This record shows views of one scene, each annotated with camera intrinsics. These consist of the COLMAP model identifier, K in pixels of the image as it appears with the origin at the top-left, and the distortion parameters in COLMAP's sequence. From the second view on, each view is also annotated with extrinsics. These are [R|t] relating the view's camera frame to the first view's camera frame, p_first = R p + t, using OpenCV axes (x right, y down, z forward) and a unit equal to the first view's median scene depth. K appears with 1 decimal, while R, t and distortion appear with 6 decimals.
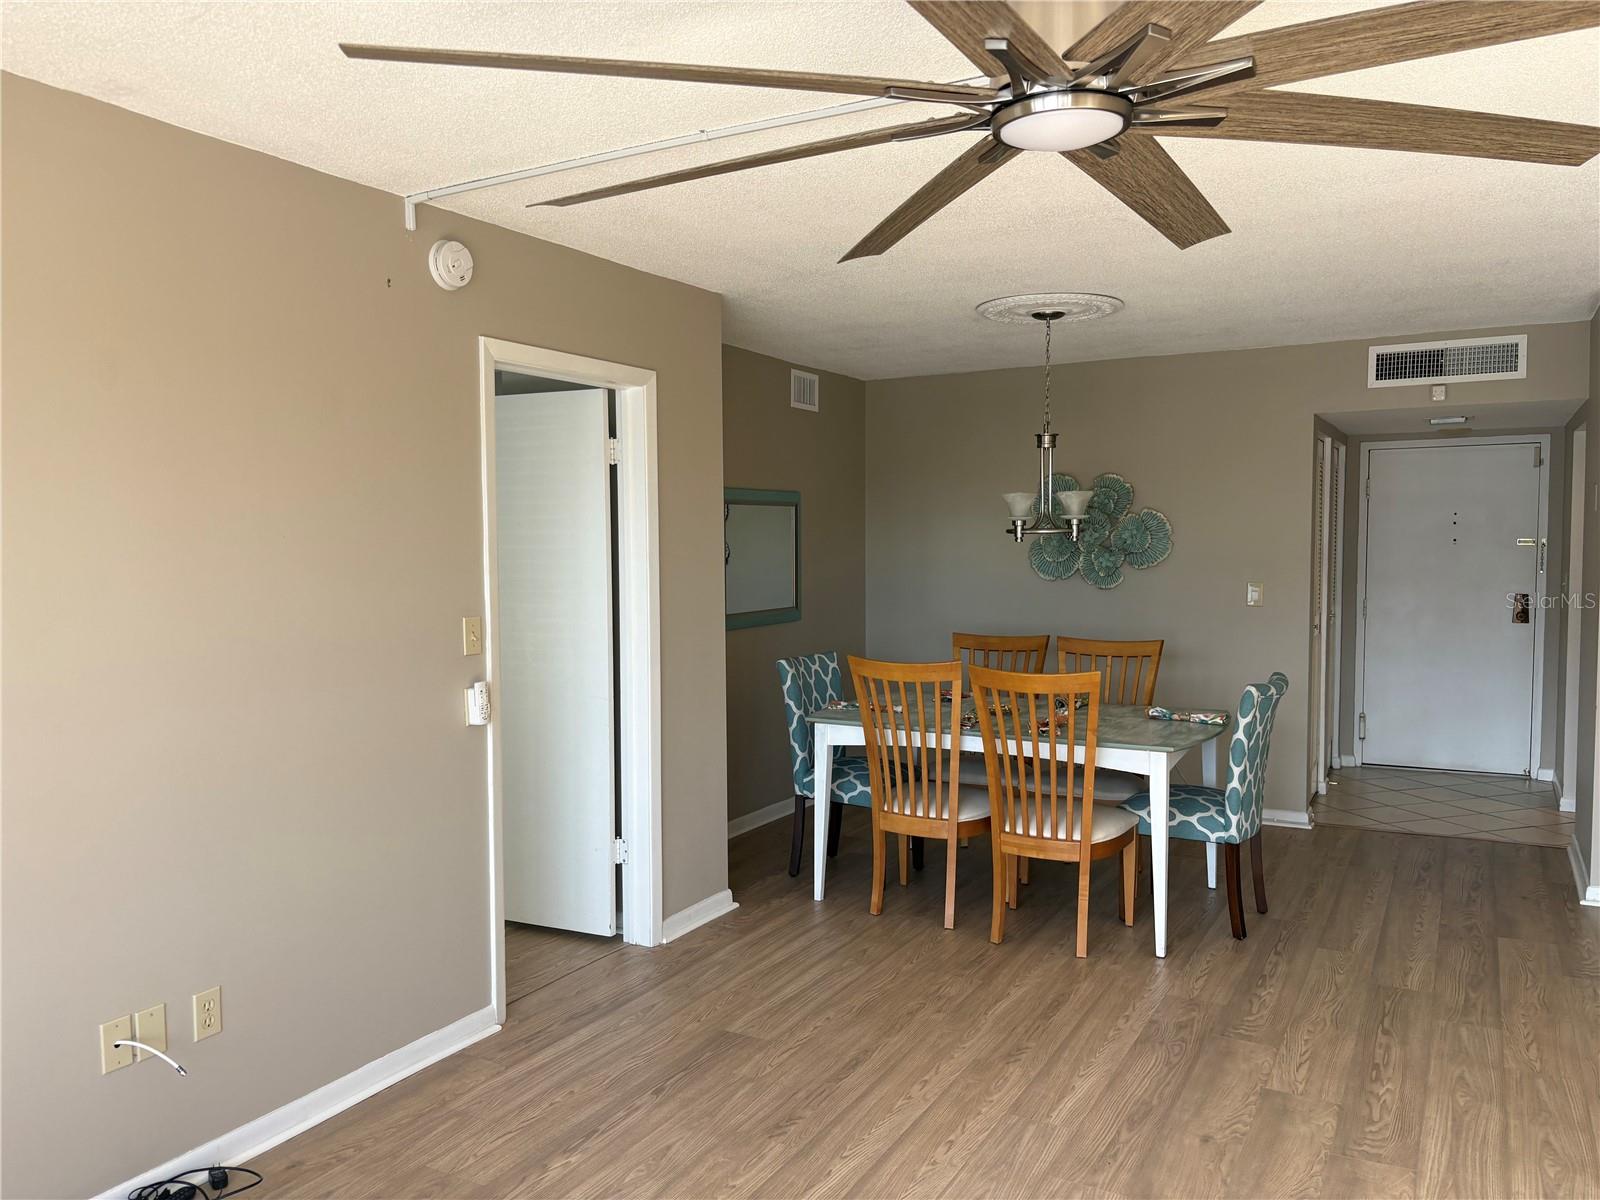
lens RADIAL K [[1231.8, 0, 802.0], [0, 1231.8, 631.8], [0, 0, 1]] dist [0.095085, -0.004124]
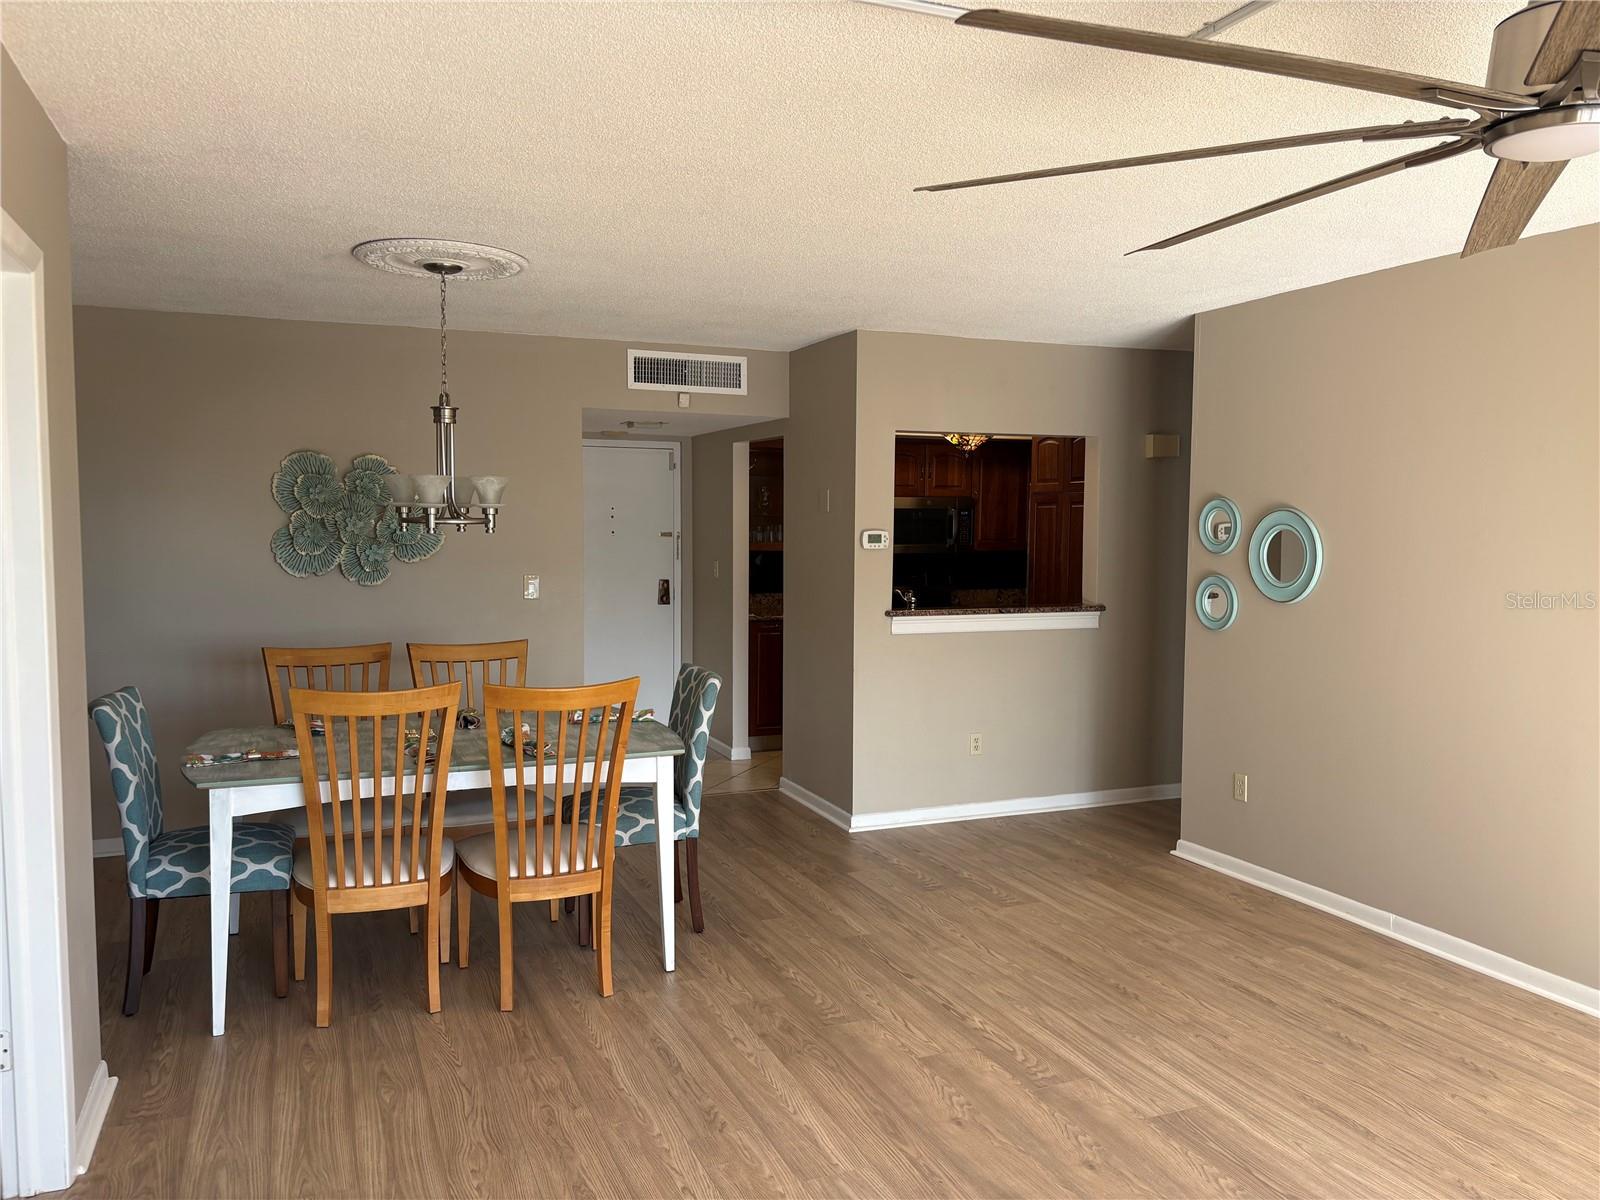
lens RADIAL K [[1246.4, 0, 799.0], [0, 1246.4, 612.1], [0, 0, 1]] dist [0.106812, -0.087035]
pose [[0.640273, -0.049803, 0.766531, -0.340056], [0.055197, 0.998299, 0.018756, -0.022892], [-0.766161, 0.030301, 0.641934, 0.278249]]
